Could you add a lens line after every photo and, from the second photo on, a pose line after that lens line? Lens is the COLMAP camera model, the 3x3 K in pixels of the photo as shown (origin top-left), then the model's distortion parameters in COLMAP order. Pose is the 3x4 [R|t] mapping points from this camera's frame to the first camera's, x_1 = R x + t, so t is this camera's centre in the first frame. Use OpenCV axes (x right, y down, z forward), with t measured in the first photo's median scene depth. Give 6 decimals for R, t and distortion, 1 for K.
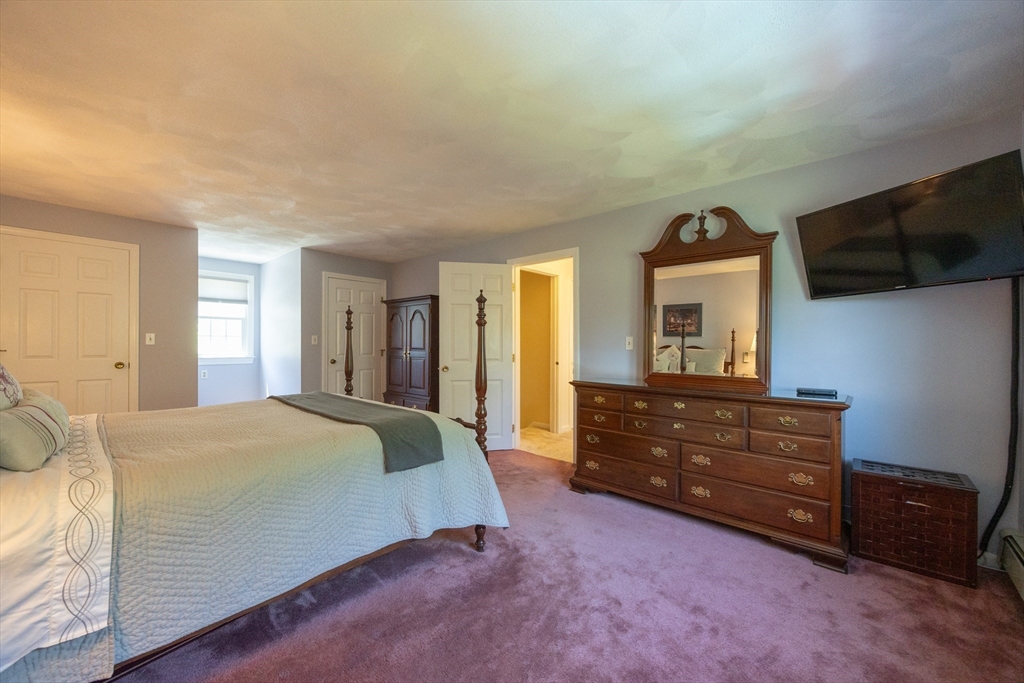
lens RADIAL K [[393.0, 0, 513.6], [0, 393.0, 341.9], [0, 0, 1]] dist [0.000680, 0.000251]
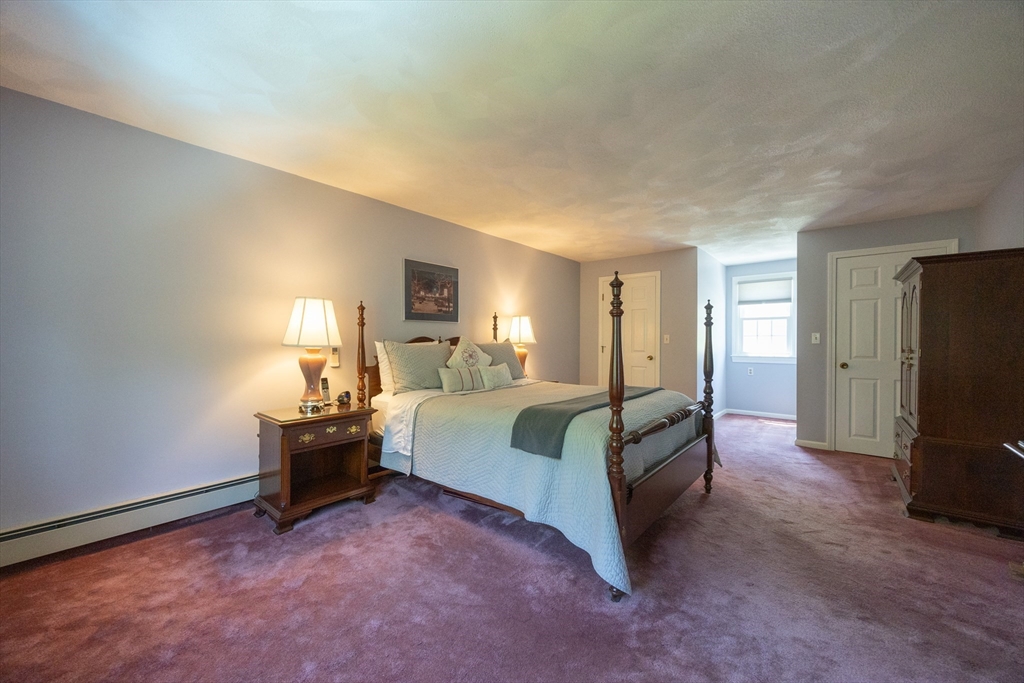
lens RADIAL K [[393.0, 0, 513.6], [0, 393.0, 341.9], [0, 0, 1]] dist [0.000680, 0.000251]
pose [[0.037072, -0.004257, -0.999304, 0.699096], [0.002374, 0.999988, -0.004171, 0.011549], [0.999310, -0.002218, 0.037082, 0.755800]]
